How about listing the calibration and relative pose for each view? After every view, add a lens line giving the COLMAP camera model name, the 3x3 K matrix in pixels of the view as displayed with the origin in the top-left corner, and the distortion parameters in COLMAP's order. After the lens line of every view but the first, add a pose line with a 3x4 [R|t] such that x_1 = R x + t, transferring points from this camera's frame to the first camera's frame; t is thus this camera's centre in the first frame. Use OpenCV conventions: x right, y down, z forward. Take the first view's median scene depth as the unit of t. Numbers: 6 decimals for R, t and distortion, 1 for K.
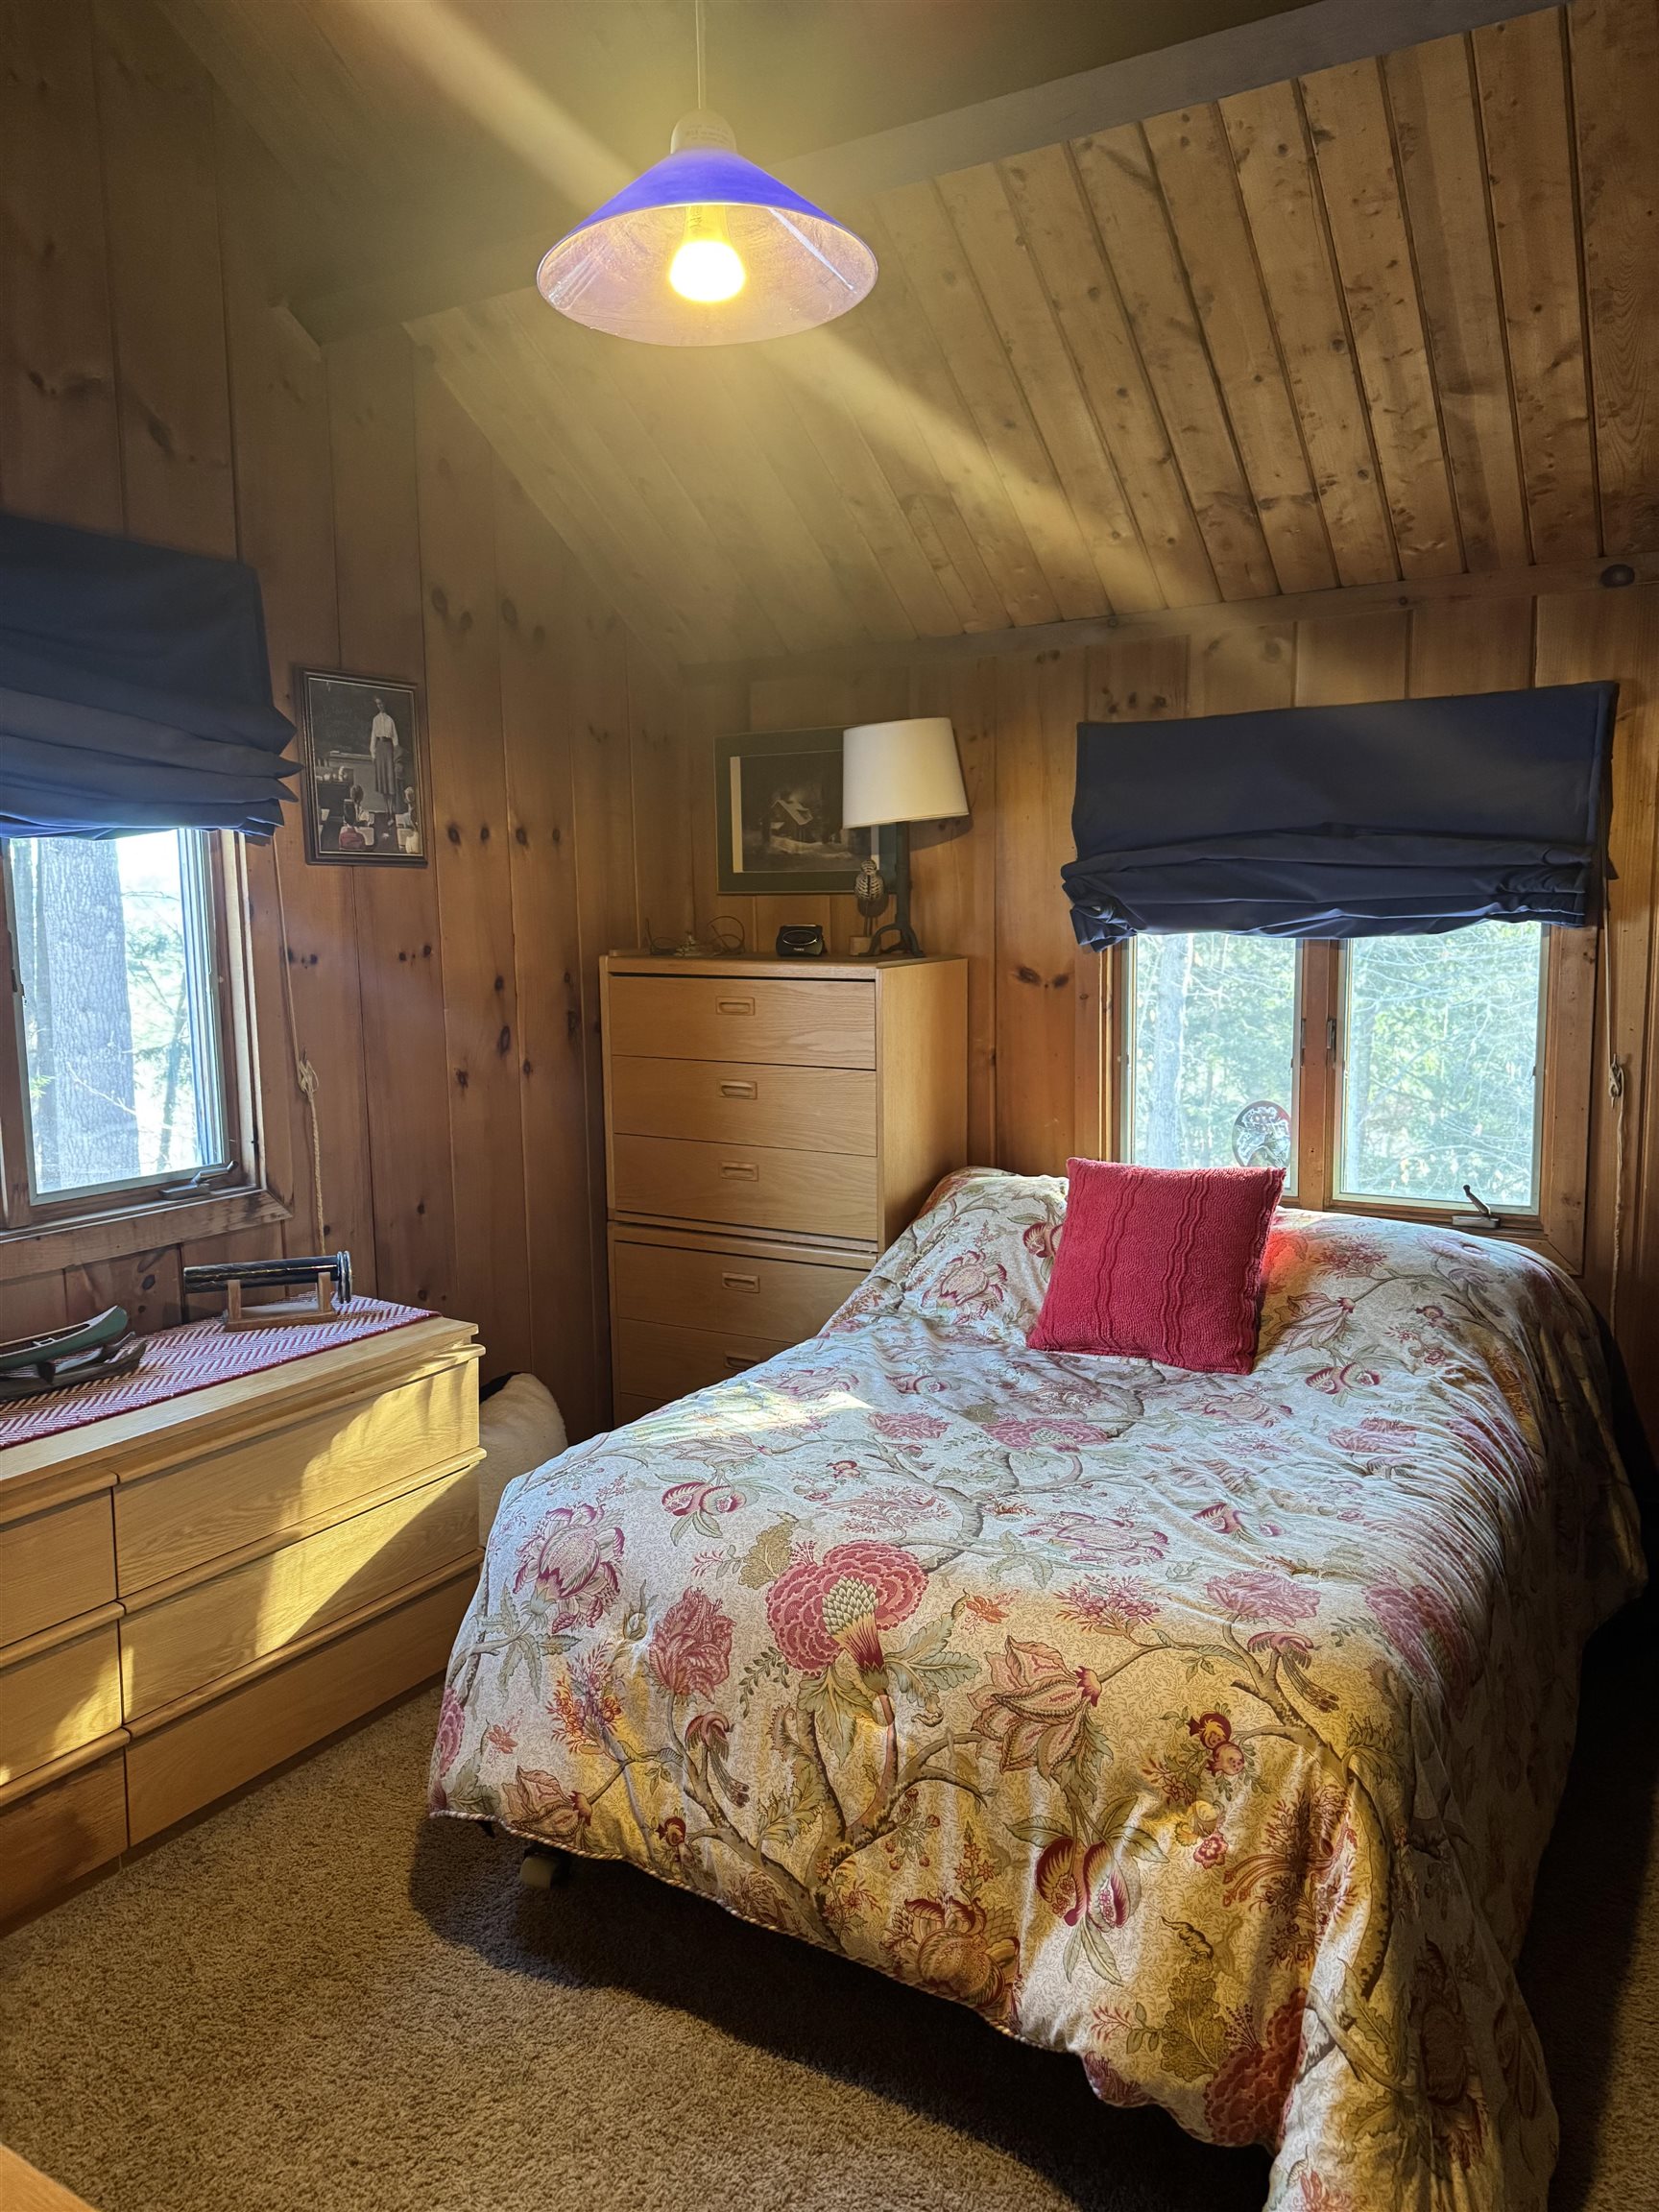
lens RADIAL K [[1540.0, 0, 828.0], [0, 1540.0, 1111.0], [0, 0, 1]] dist [0.077254, -0.101295]
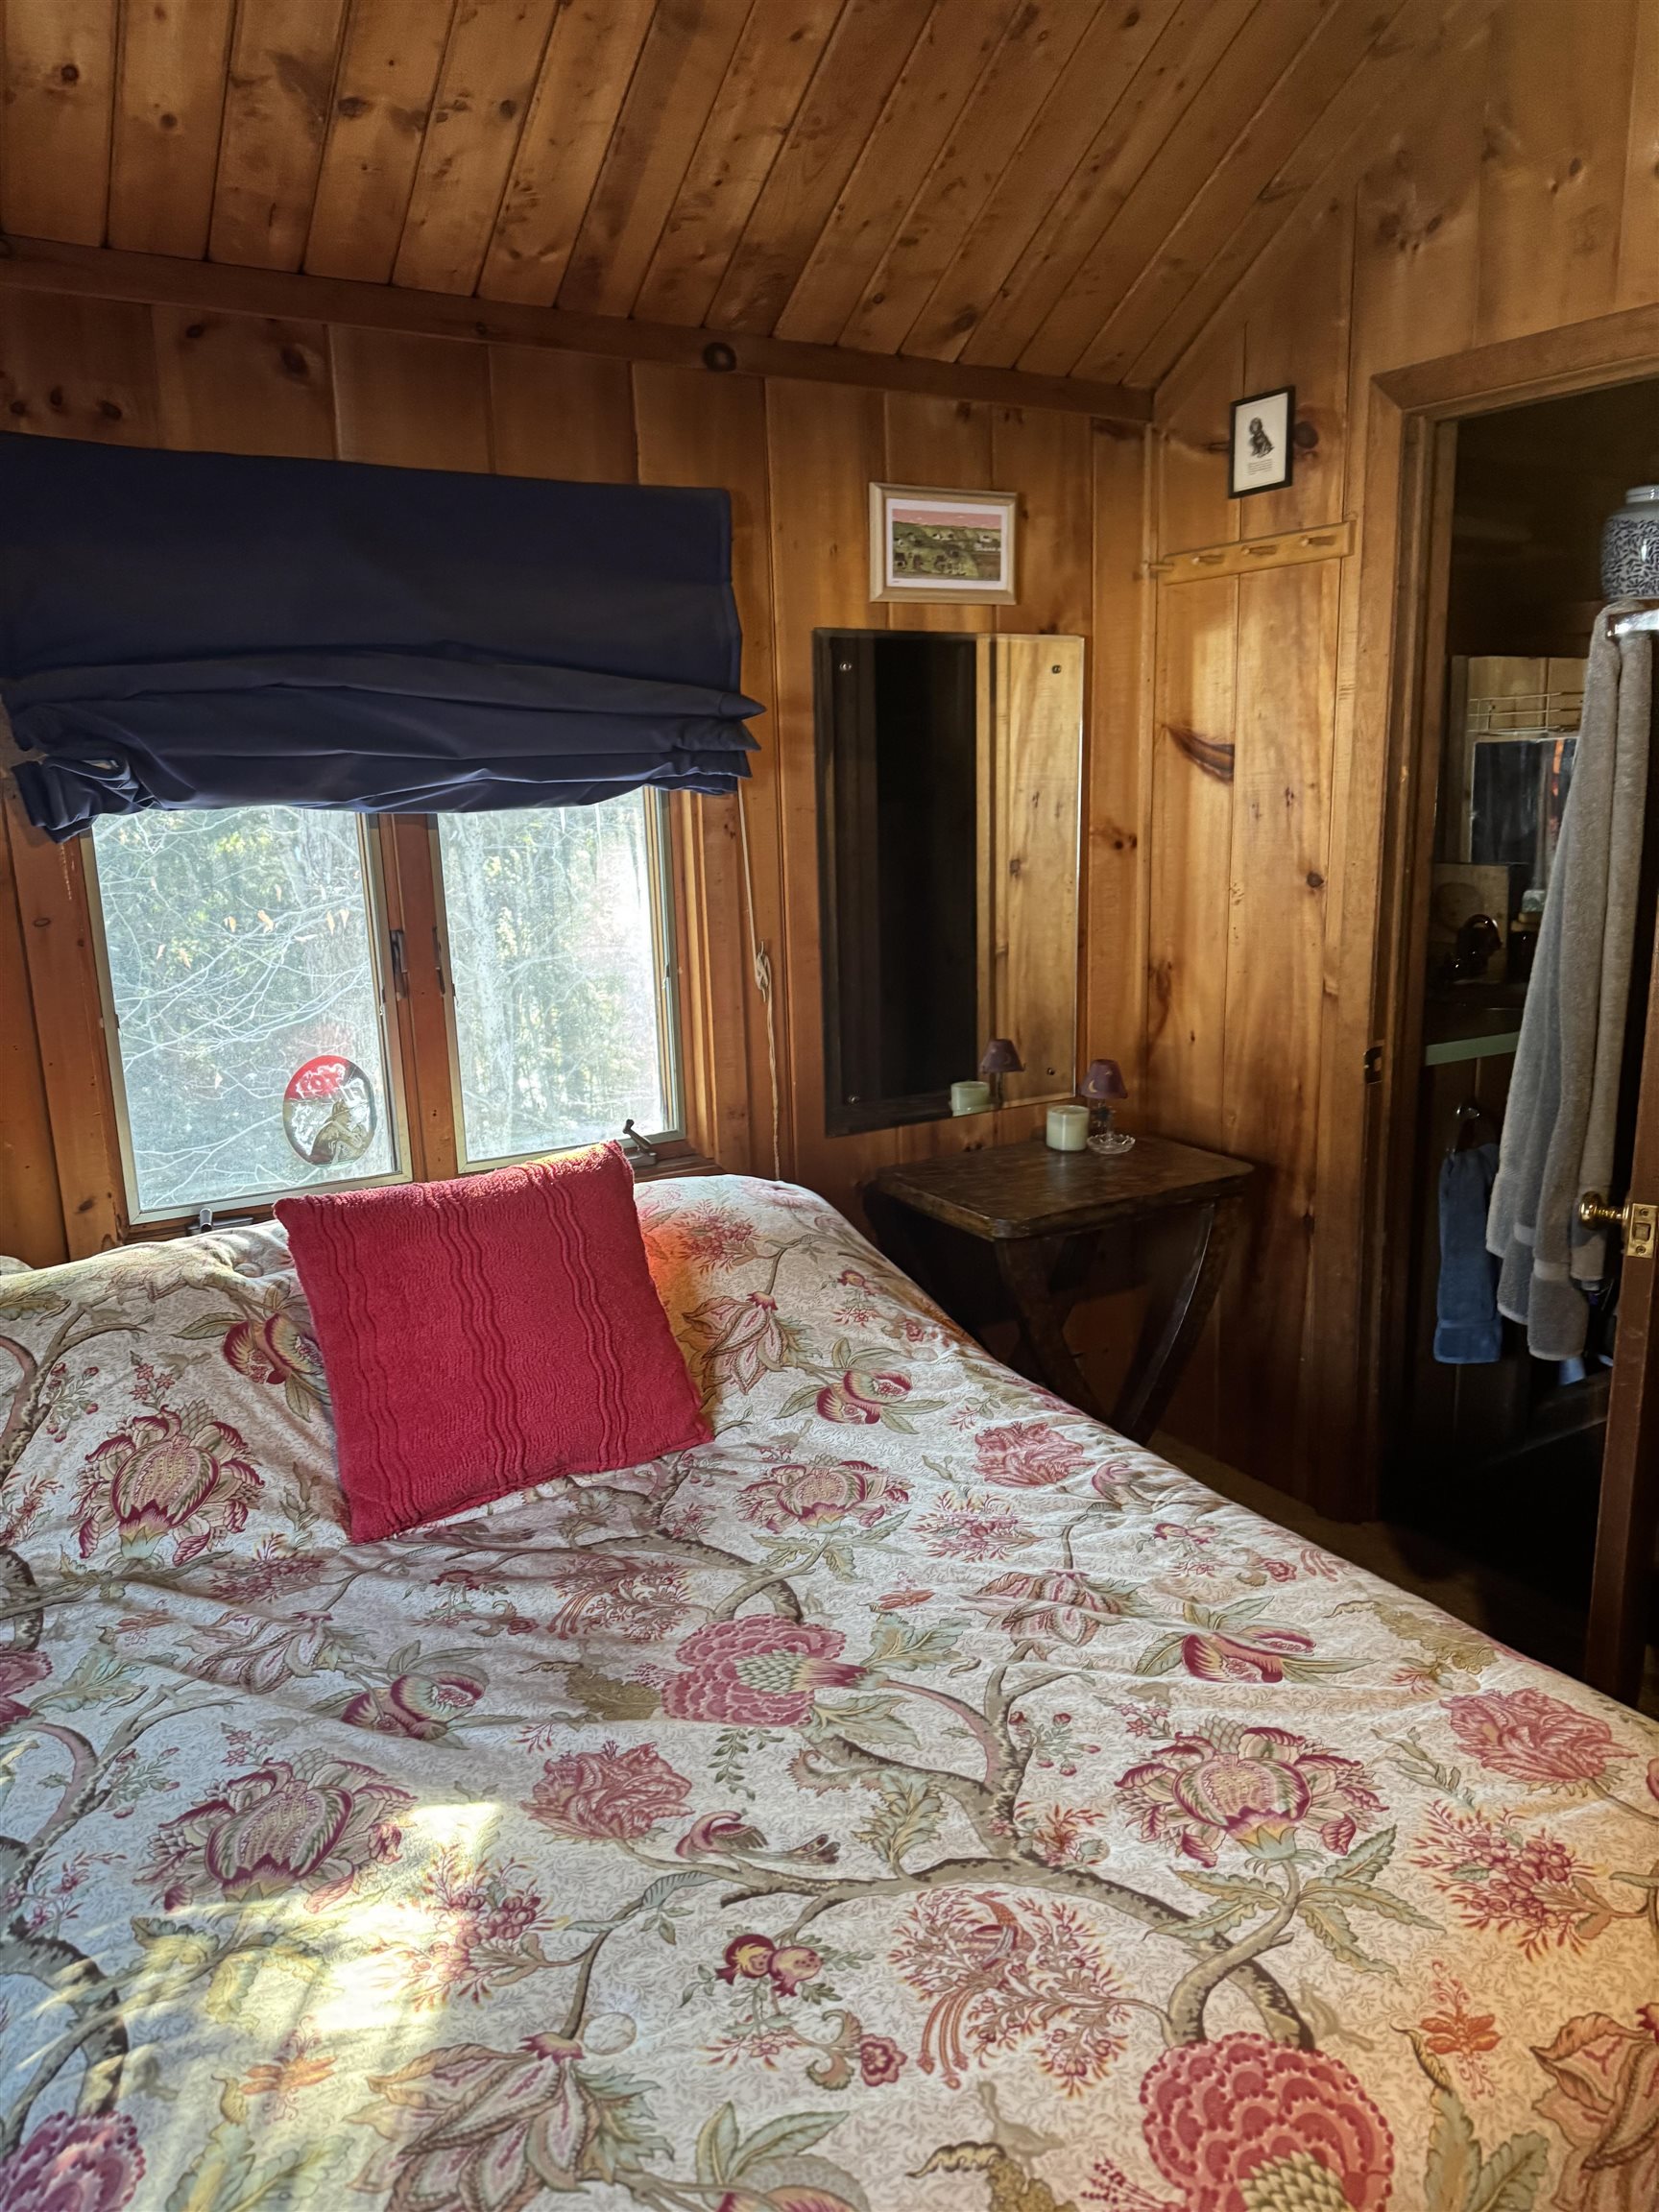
lens RADIAL K [[1540.0, 0, 828.0], [0, 1540.0, 1111.0], [0, 0, 1]] dist [0.077254, -0.101295]
pose [[0.469345, -0.186186, 0.863163, -0.271667], [0.131013, 0.981382, 0.140448, -0.064141], [-0.873242, 0.047167, 0.484999, 0.610517]]
